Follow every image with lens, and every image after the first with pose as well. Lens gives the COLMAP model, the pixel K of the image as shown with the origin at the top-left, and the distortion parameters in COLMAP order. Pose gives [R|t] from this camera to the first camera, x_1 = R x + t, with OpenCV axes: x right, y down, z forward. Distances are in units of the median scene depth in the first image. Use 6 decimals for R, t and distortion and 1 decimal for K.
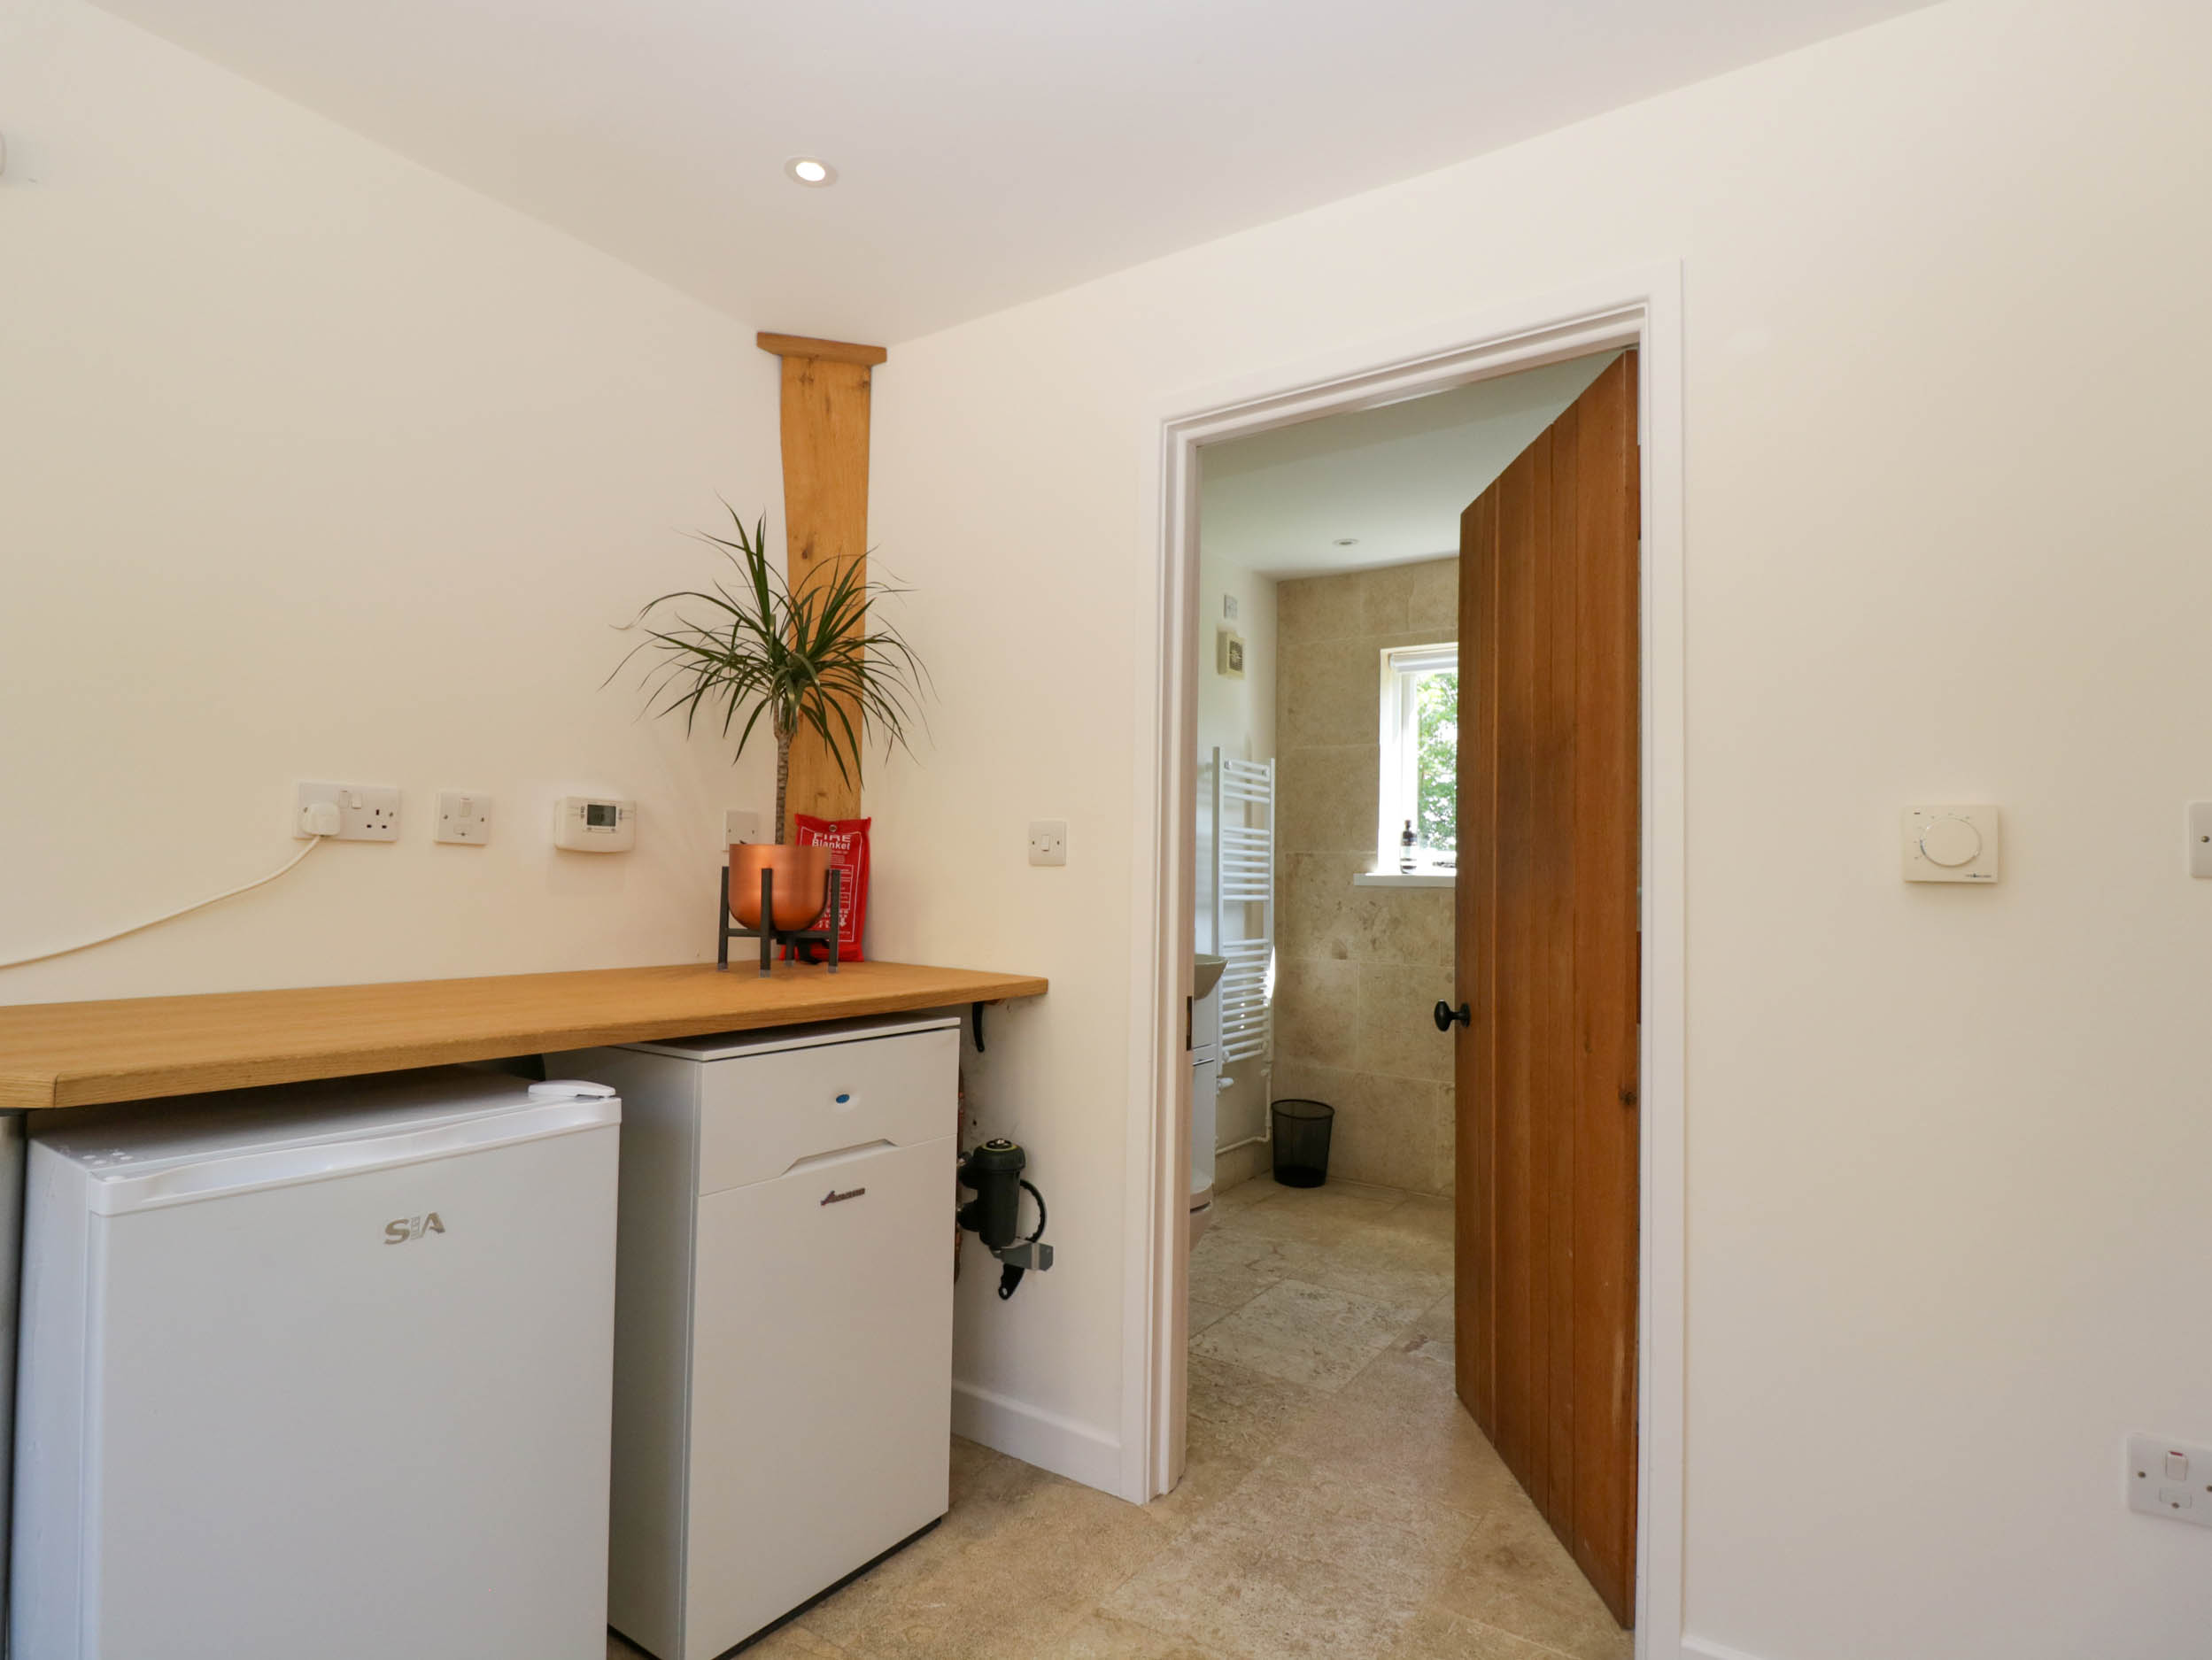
lens RADIAL K [[1160.4, 0, 1093.9], [0, 1160.4, 831.9], [0, 0, 1]] dist [0.002032, -0.010070]
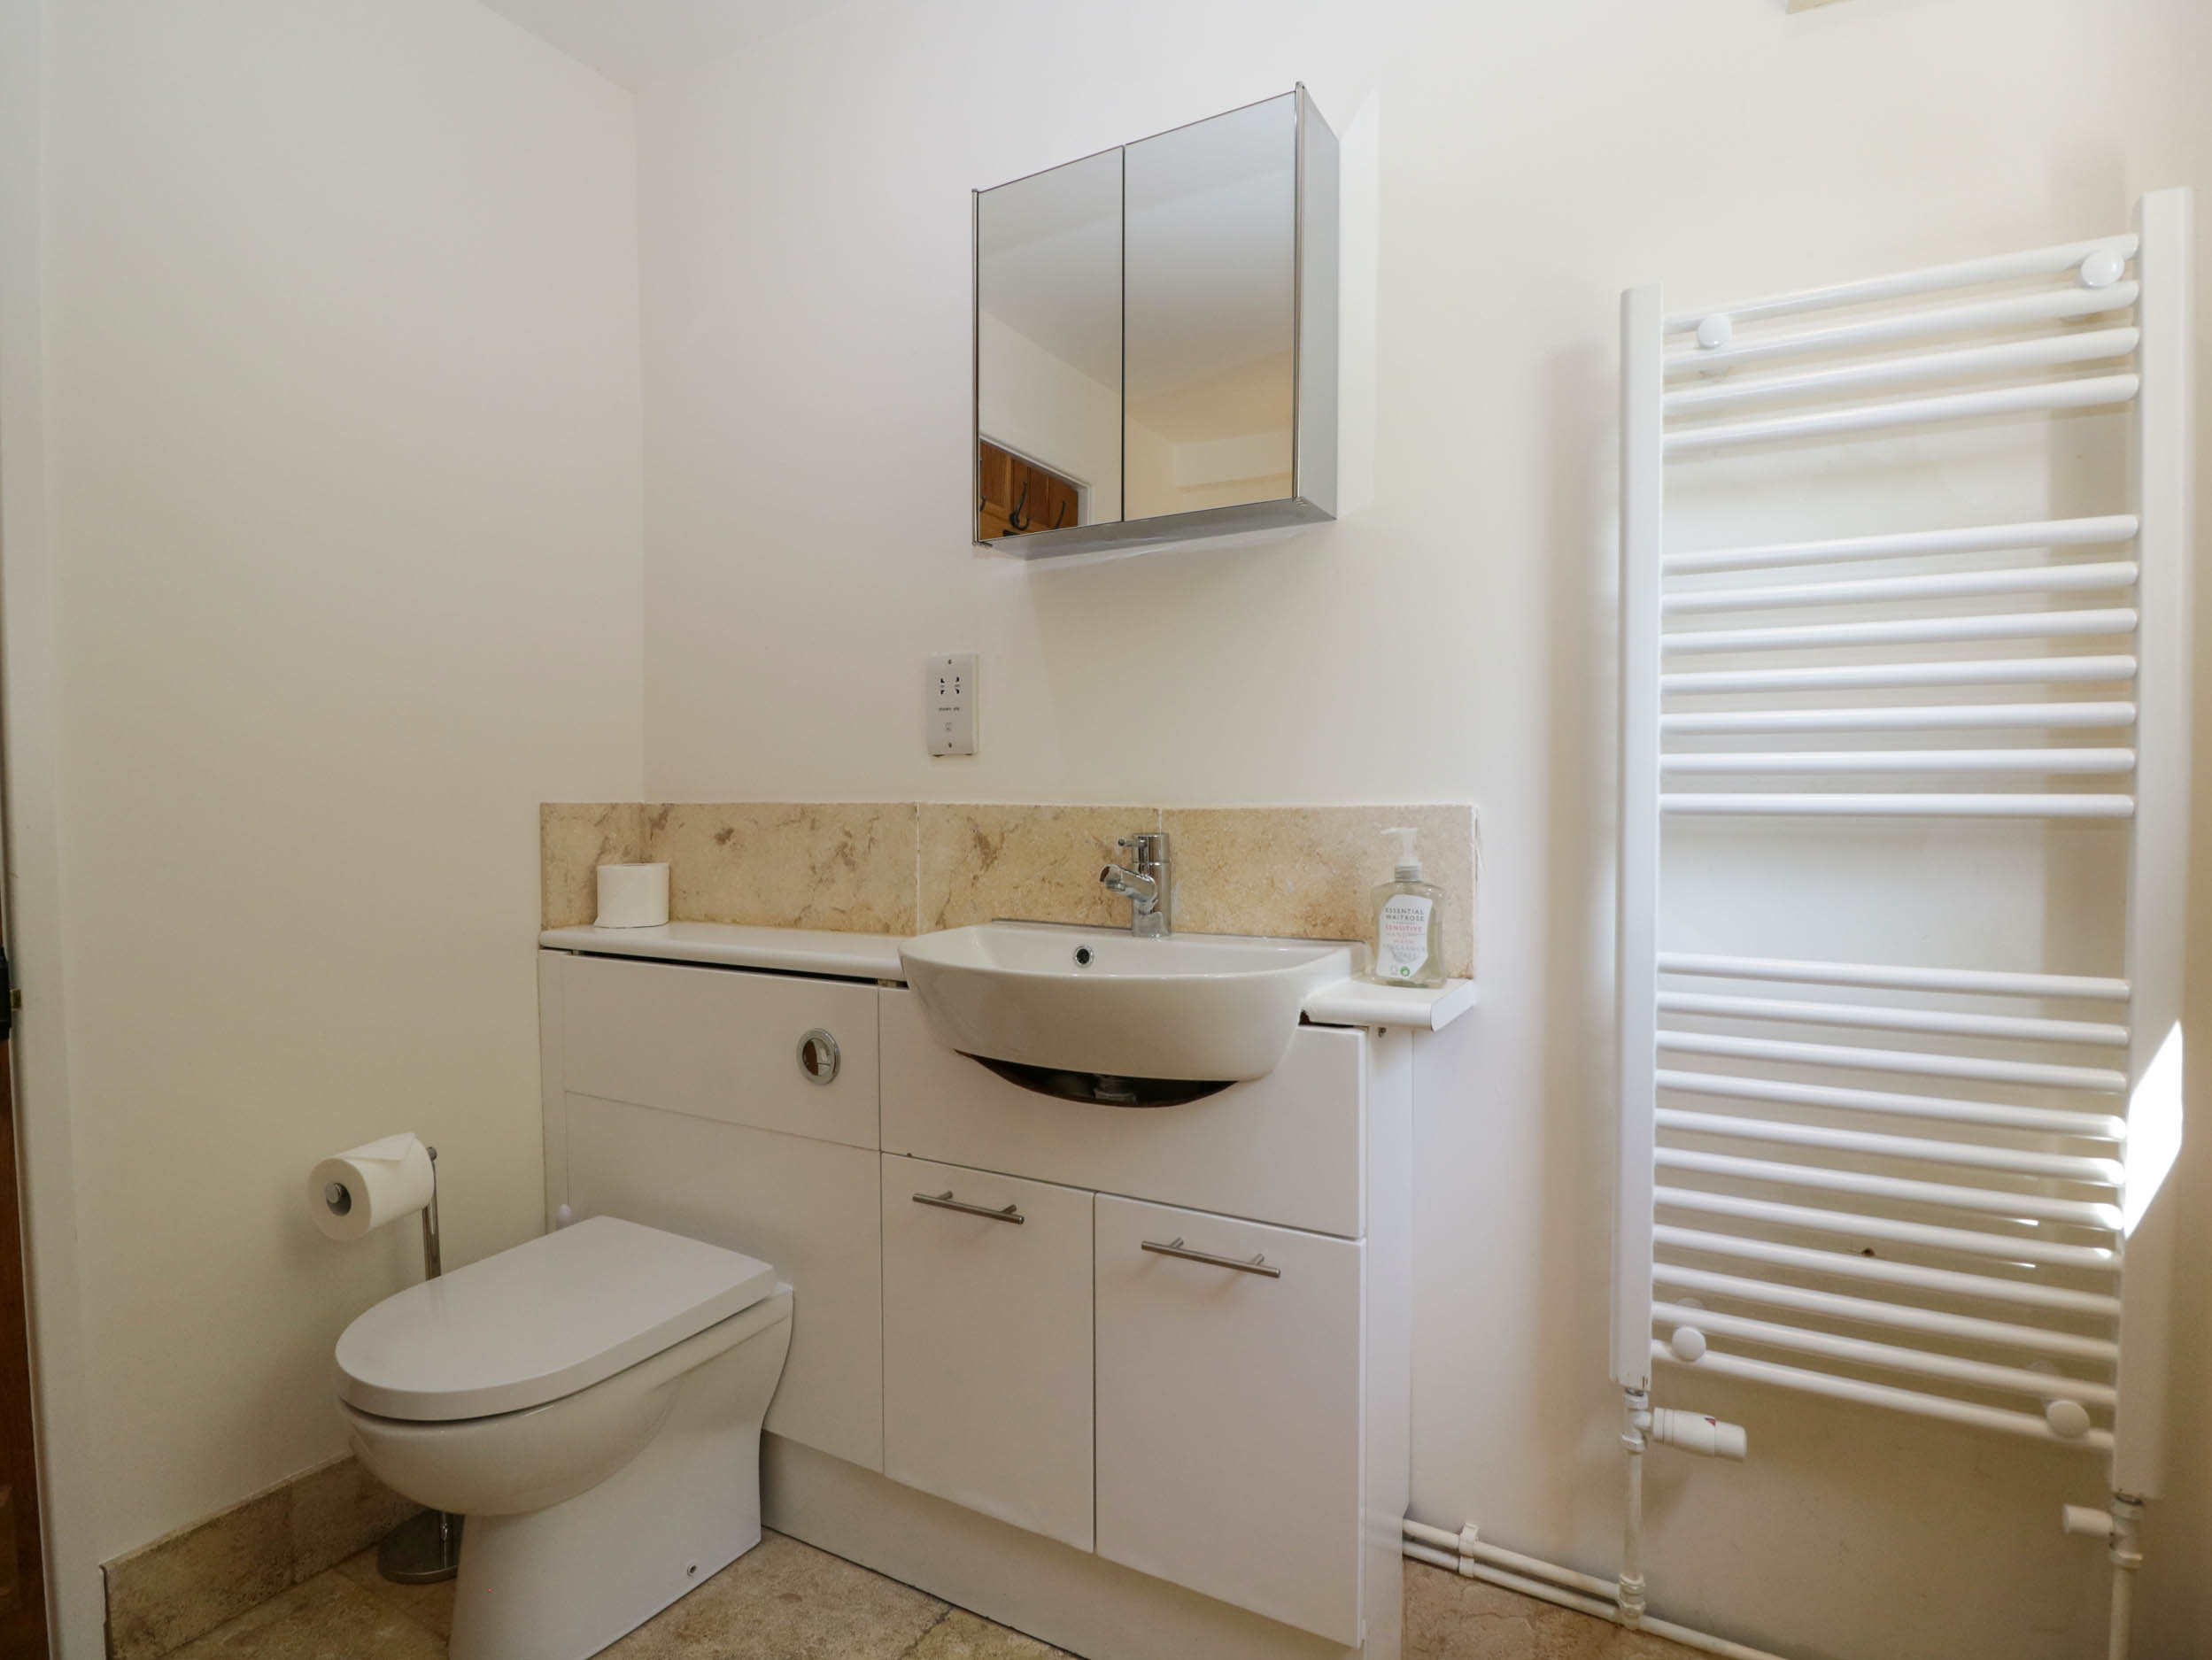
lens RADIAL K [[1160.4, 0, 1093.9], [0, 1160.4, 831.9], [0, 0, 1]] dist [0.002032, -0.010070]
pose [[0.083883, 0.022675, -0.996218, 0.363953], [0.045089, 0.998631, 0.026526, 0.047024], [0.995455, -0.047143, 0.082745, 0.776755]]
